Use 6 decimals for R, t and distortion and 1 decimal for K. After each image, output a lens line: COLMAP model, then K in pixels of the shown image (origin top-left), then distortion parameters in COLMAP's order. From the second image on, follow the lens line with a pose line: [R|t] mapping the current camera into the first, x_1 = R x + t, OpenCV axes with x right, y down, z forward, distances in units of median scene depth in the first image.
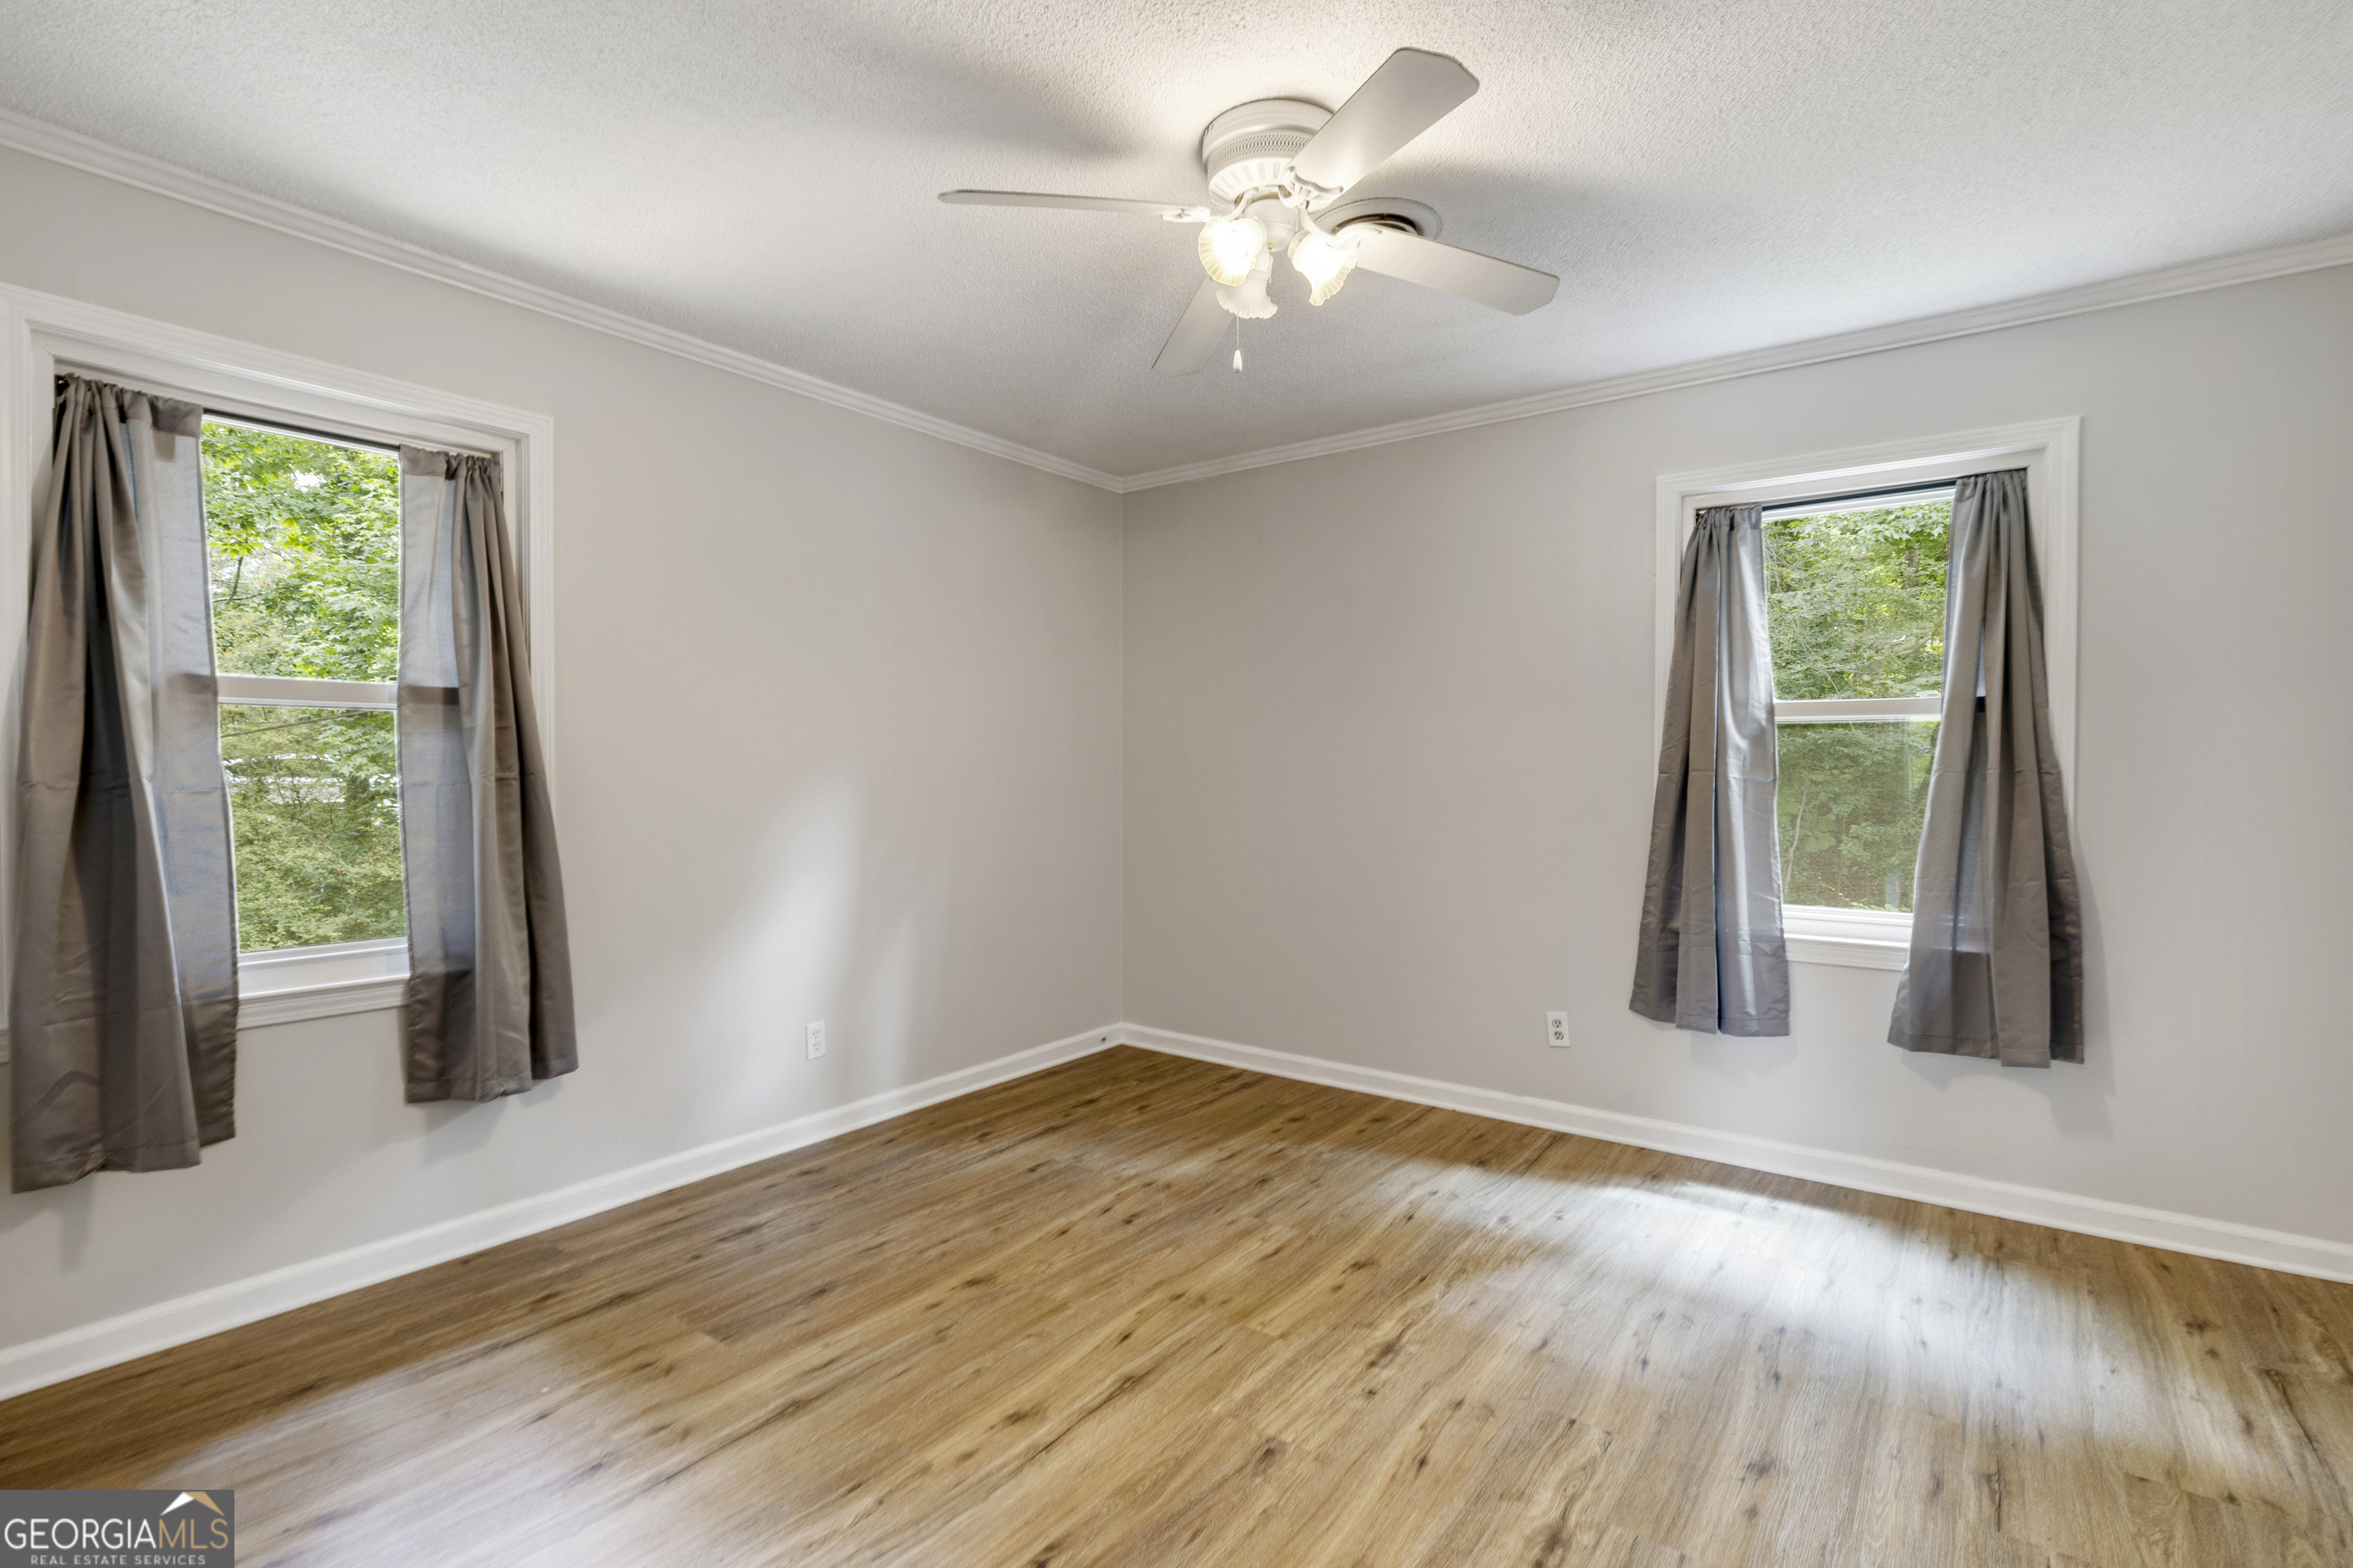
lens RADIAL K [[1118.9, 0, 1170.8], [0, 1118.9, 776.5], [0, 0, 1]] dist [0.001158, -0.000087]
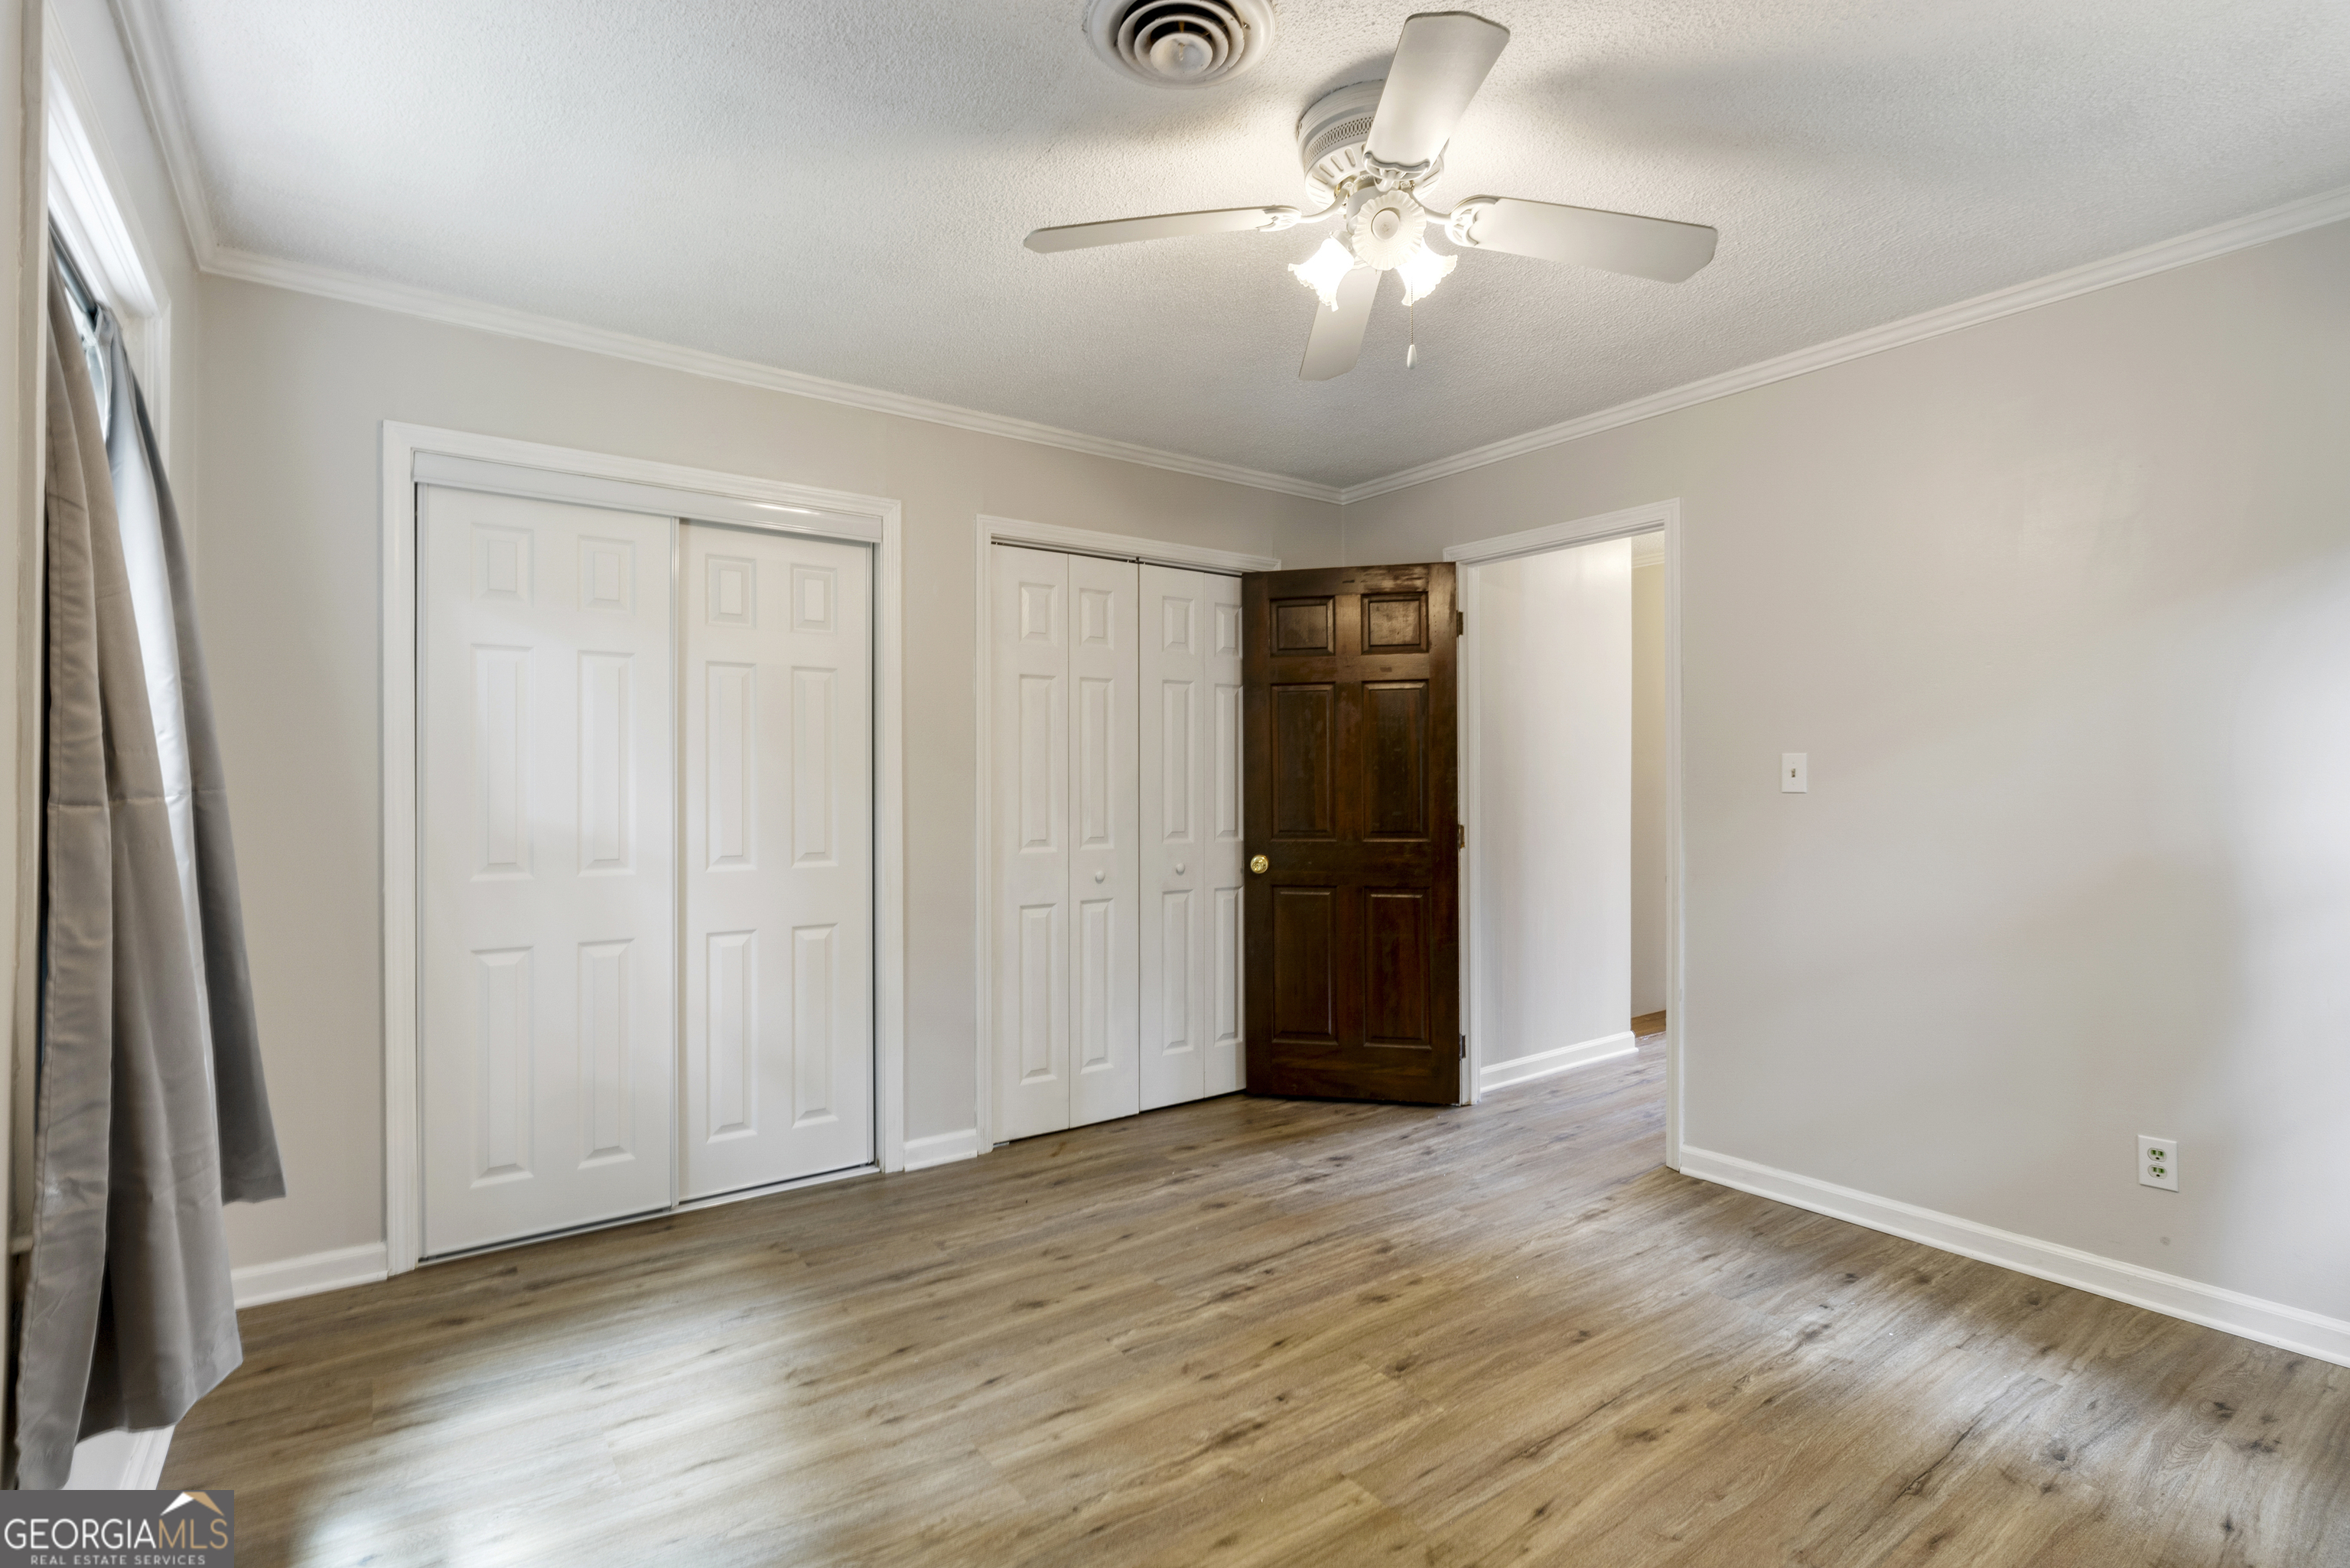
lens RADIAL K [[1117.4, 0, 1174.6], [0, 1117.4, 782.3], [0, 0, 1]] dist [0.001158, -0.000087]
pose [[-0.955818, -0.002327, 0.293949, -0.026424], [0.000531, 0.999953, 0.009642, -0.021726], [-0.293958, 0.009372, -0.955773, 1.998875]]
